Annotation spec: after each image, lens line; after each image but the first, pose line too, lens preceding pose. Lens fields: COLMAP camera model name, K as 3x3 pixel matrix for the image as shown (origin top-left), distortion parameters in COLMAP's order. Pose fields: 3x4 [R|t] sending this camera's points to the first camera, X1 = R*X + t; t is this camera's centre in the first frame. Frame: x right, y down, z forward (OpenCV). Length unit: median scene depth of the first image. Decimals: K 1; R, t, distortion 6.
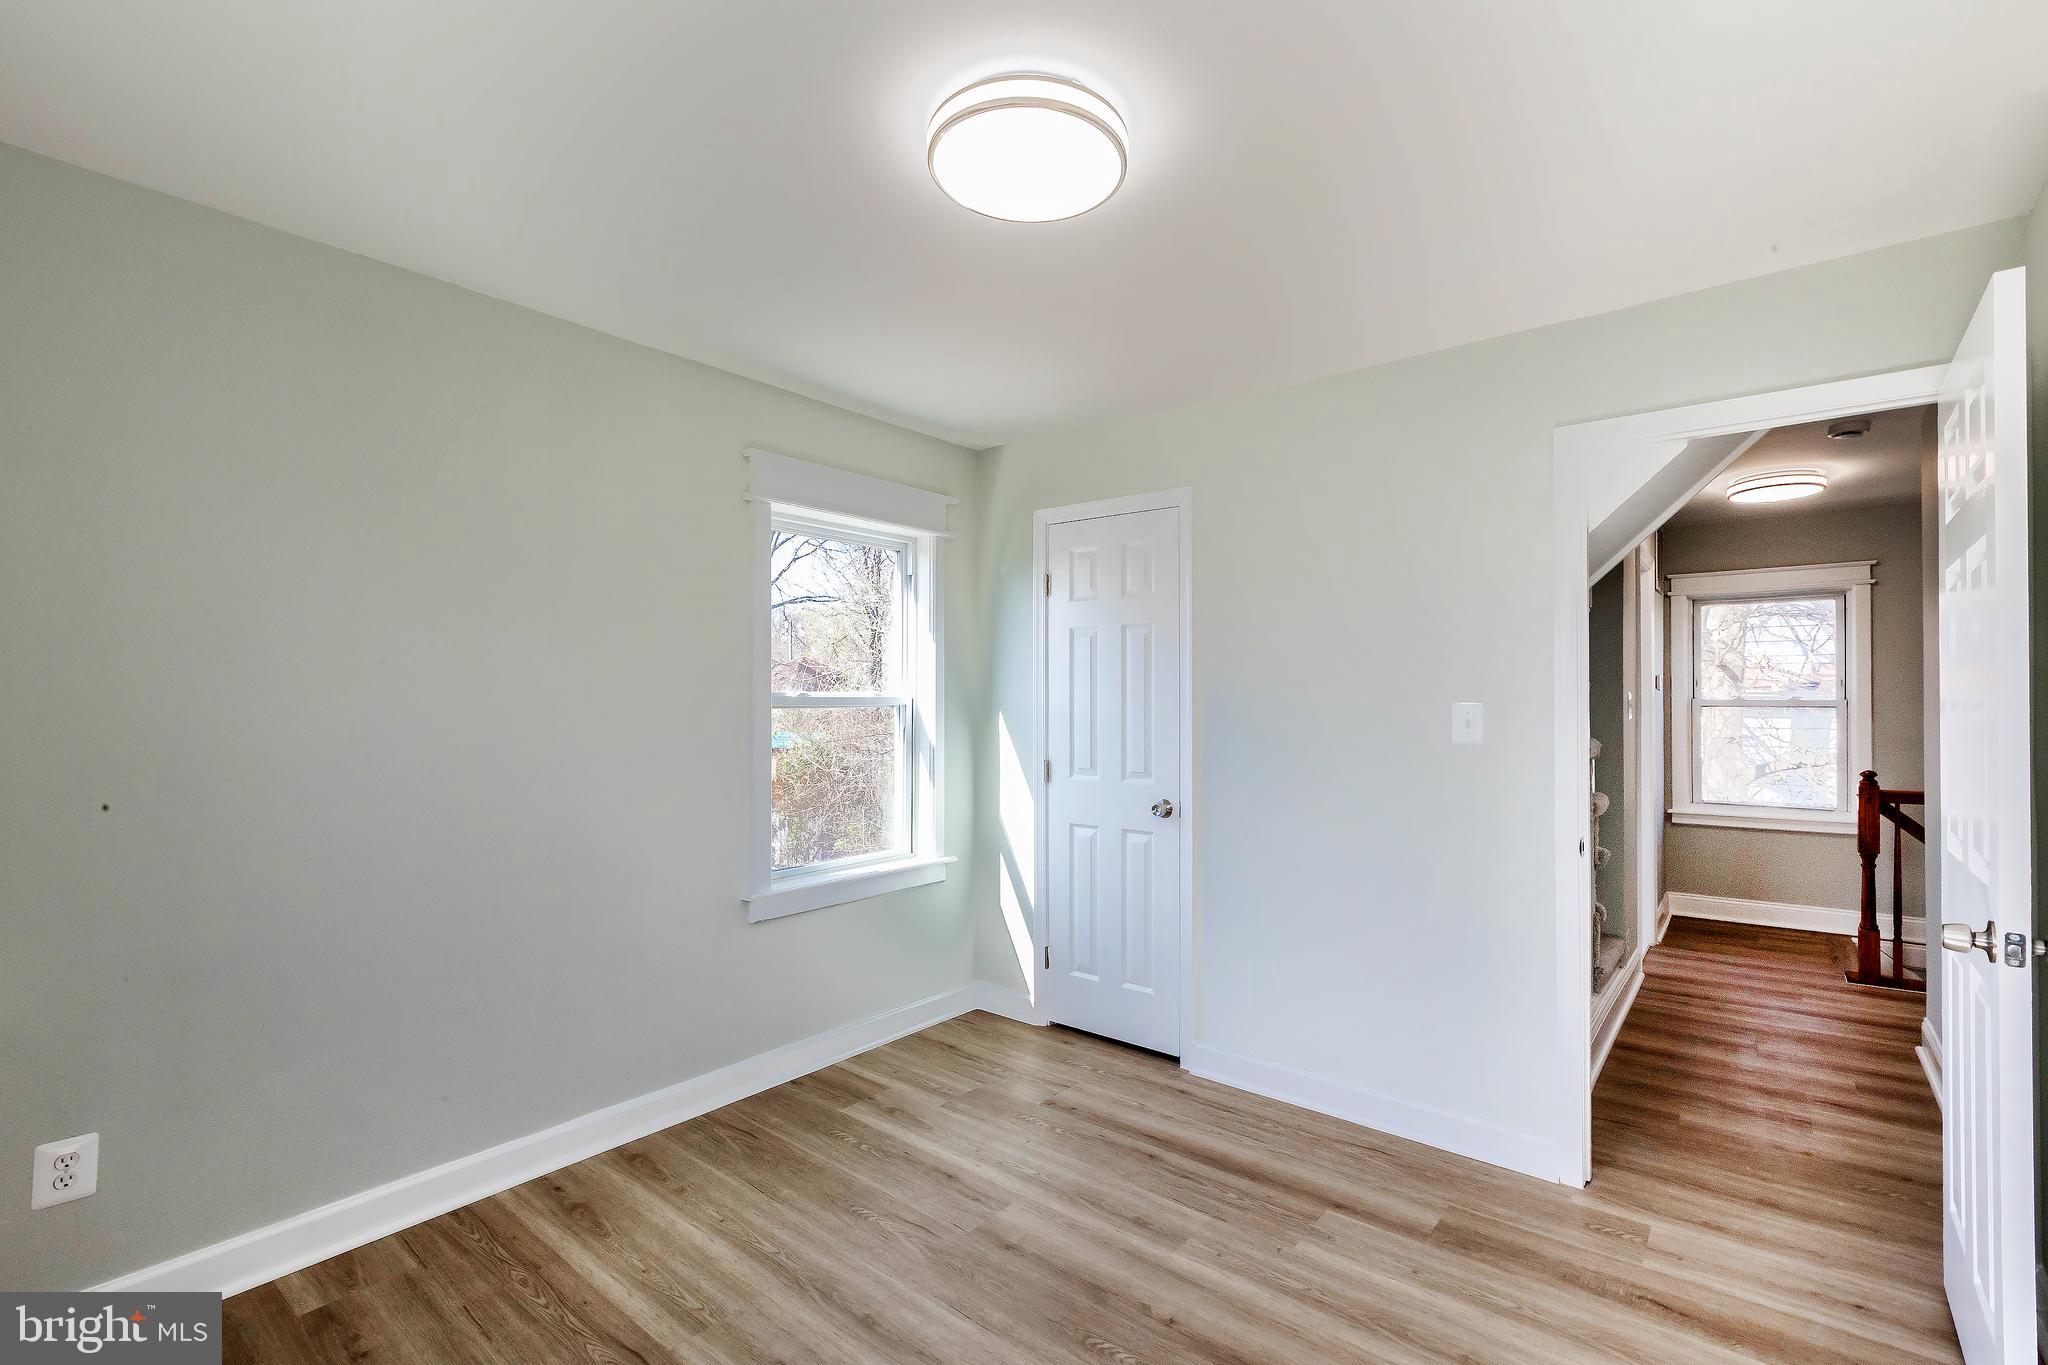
lens RADIAL K [[922.9, 0, 1032.2], [0, 922.9, 683.8], [0, 0, 1]] dist [-0.002521, -0.001660]
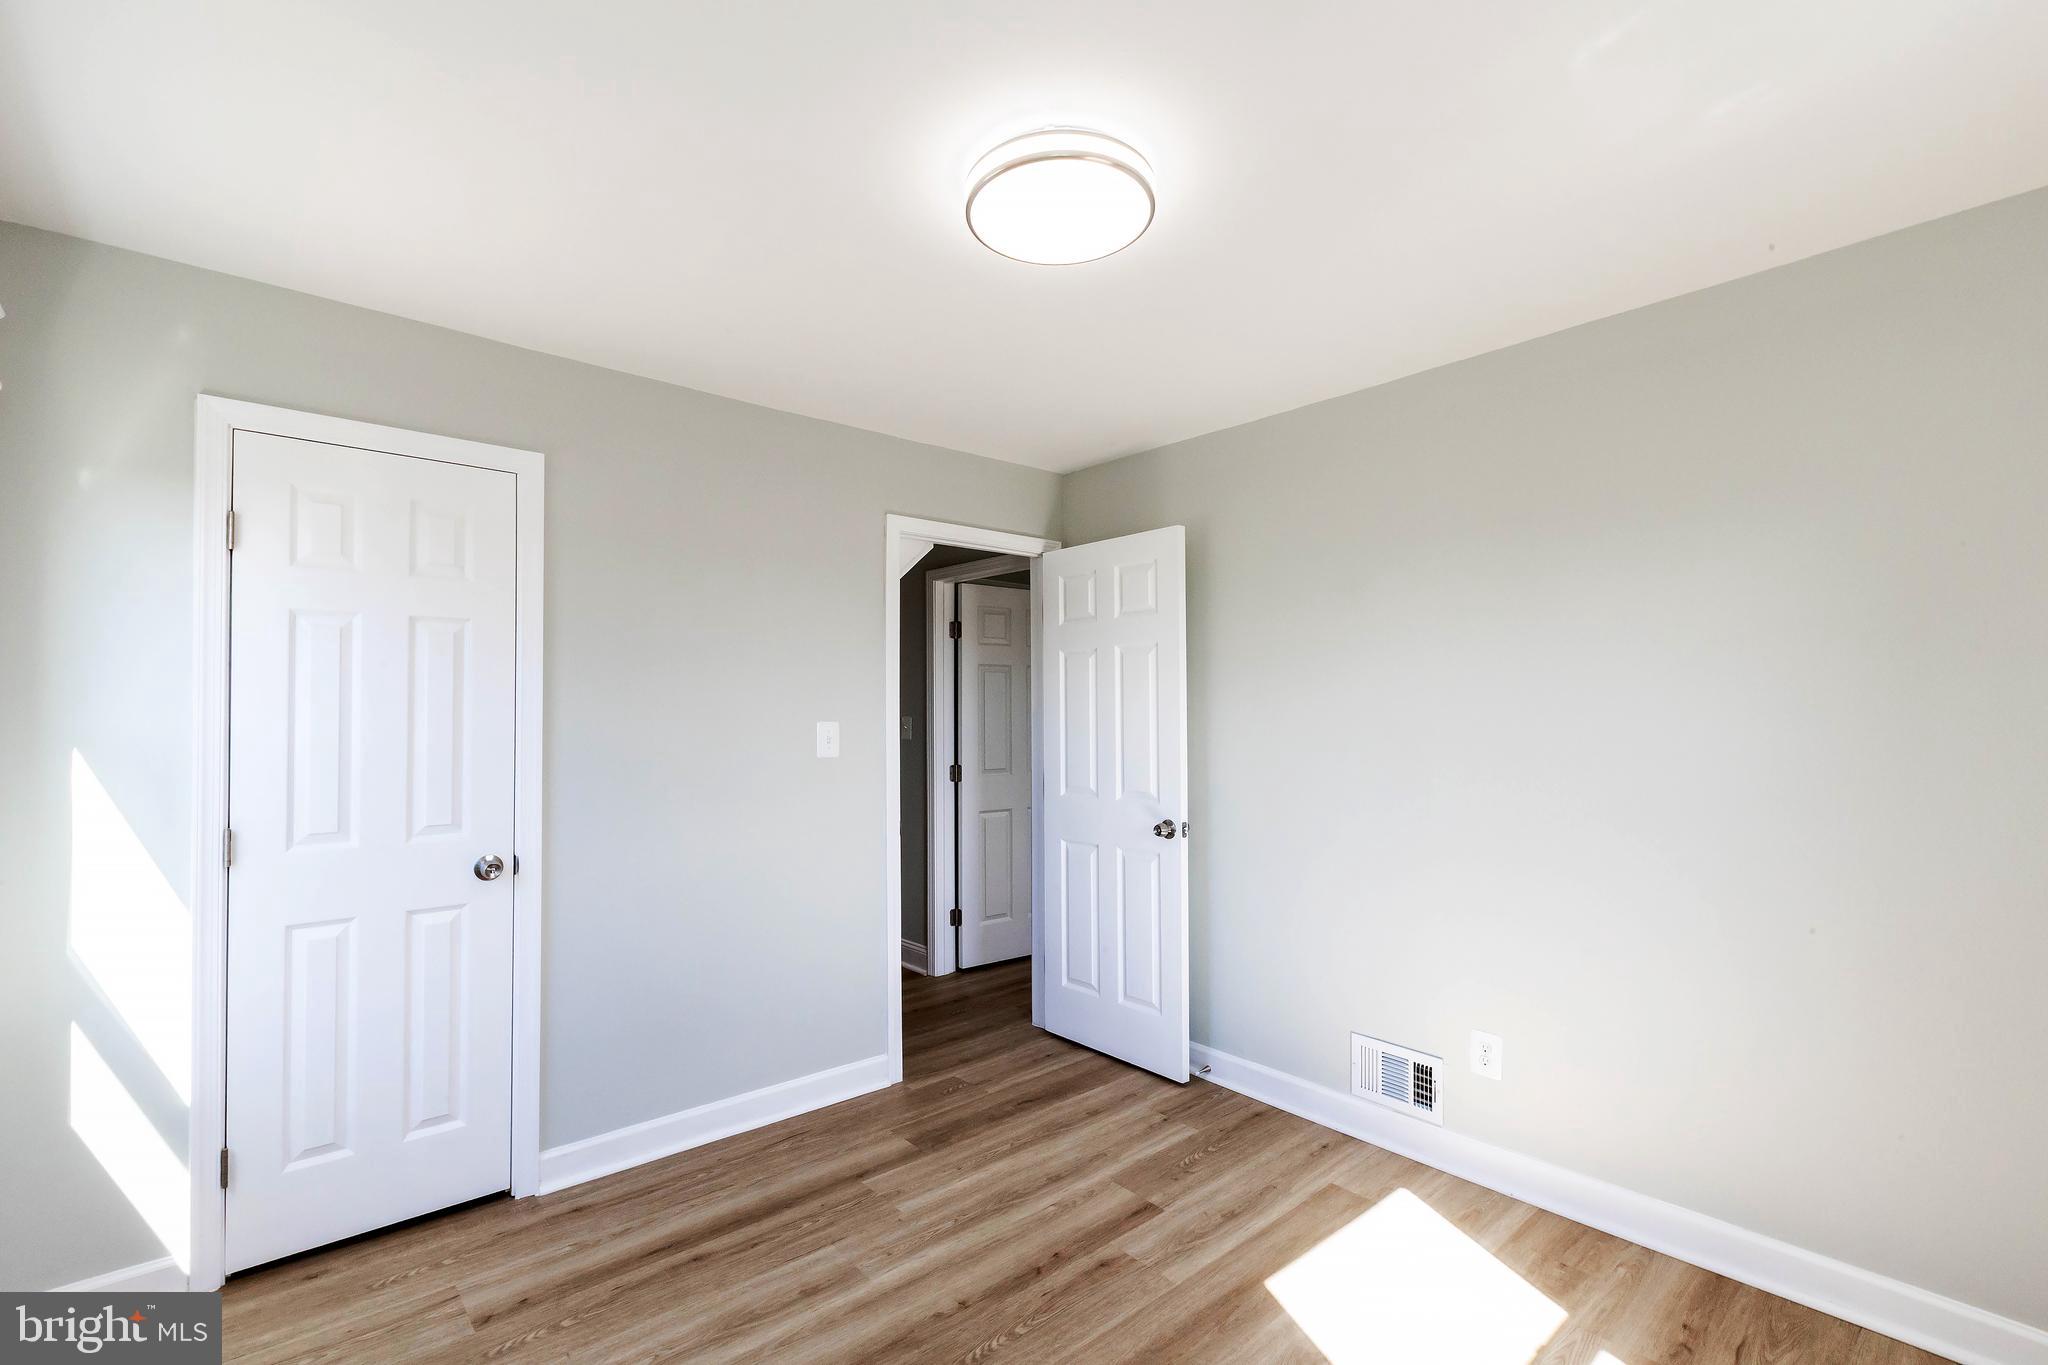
lens RADIAL K [[922.9, 0, 1017.5], [0, 922.9, 668.0], [0, 0, 1]] dist [-0.002521, -0.001660]
pose [[0.156584, 0.050997, 0.986347, -0.596383], [-0.007018, 0.998698, -0.050521, 0.006687], [-0.987640, 0.000989, 0.156738, 0.494083]]
